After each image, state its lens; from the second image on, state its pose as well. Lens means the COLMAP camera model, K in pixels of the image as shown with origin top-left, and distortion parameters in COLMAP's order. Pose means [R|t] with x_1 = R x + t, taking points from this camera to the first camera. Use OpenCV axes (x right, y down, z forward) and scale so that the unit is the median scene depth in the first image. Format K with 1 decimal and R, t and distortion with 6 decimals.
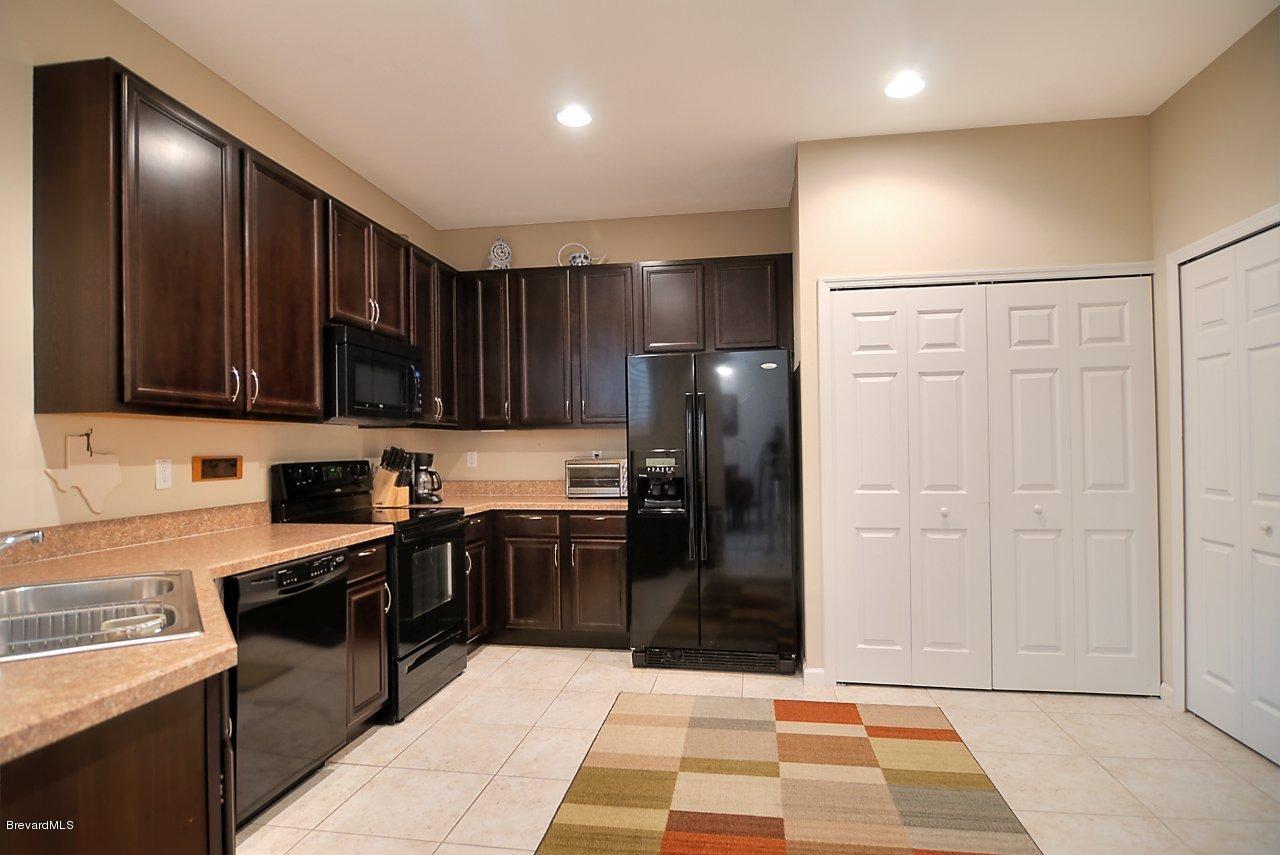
lens RADIAL K [[713.9, 0, 642.1], [0, 713.9, 439.4], [0, 0, 1]] dist [-0.000426, -0.000565]
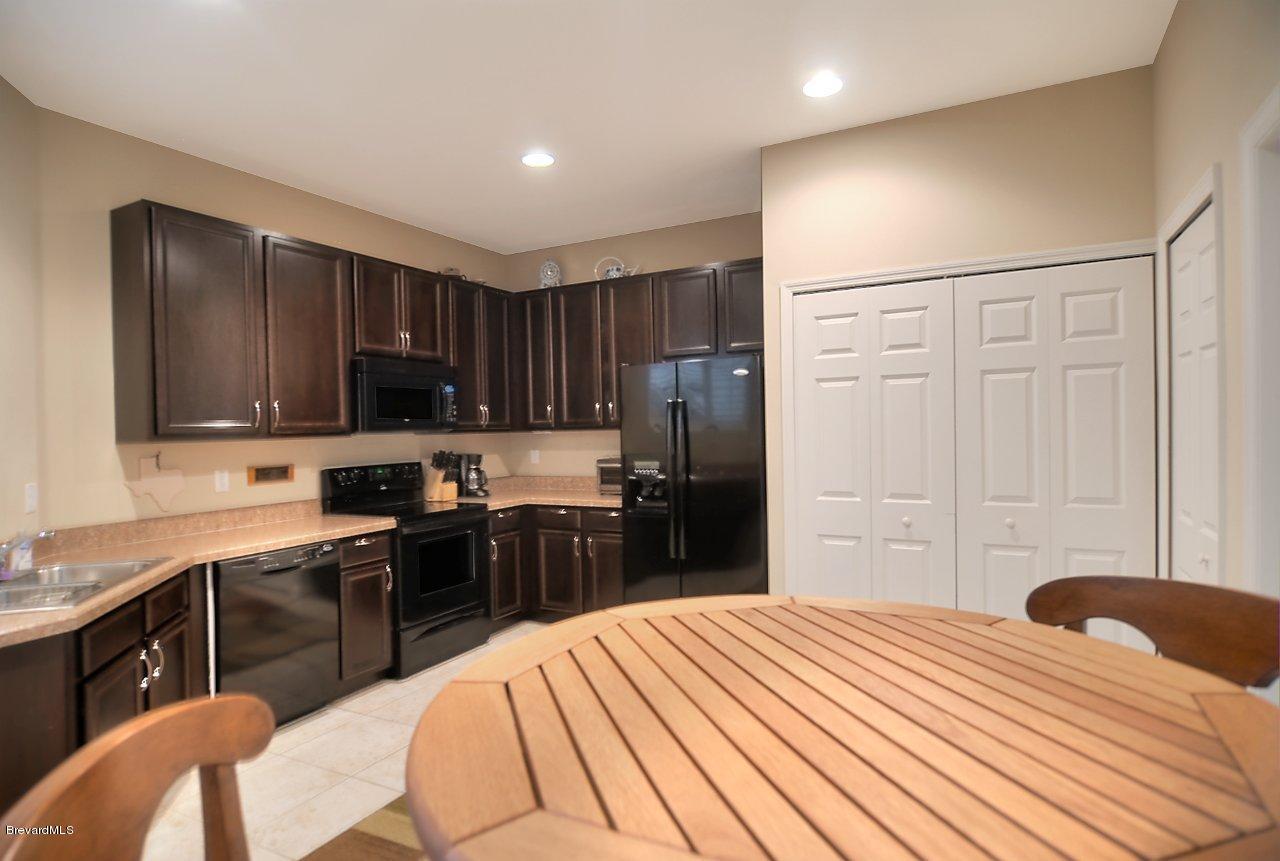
lens RADIAL K [[711.5, 0, 637.3], [0, 711.5, 429.1], [0, 0, 1]] dist [-0.007292, -0.003775]
pose [[0.943029, -0.010229, -0.332555, 0.396808], [0.017582, 0.999663, 0.019109, -0.046331], [0.332247, -0.023867, 0.942890, -0.008462]]
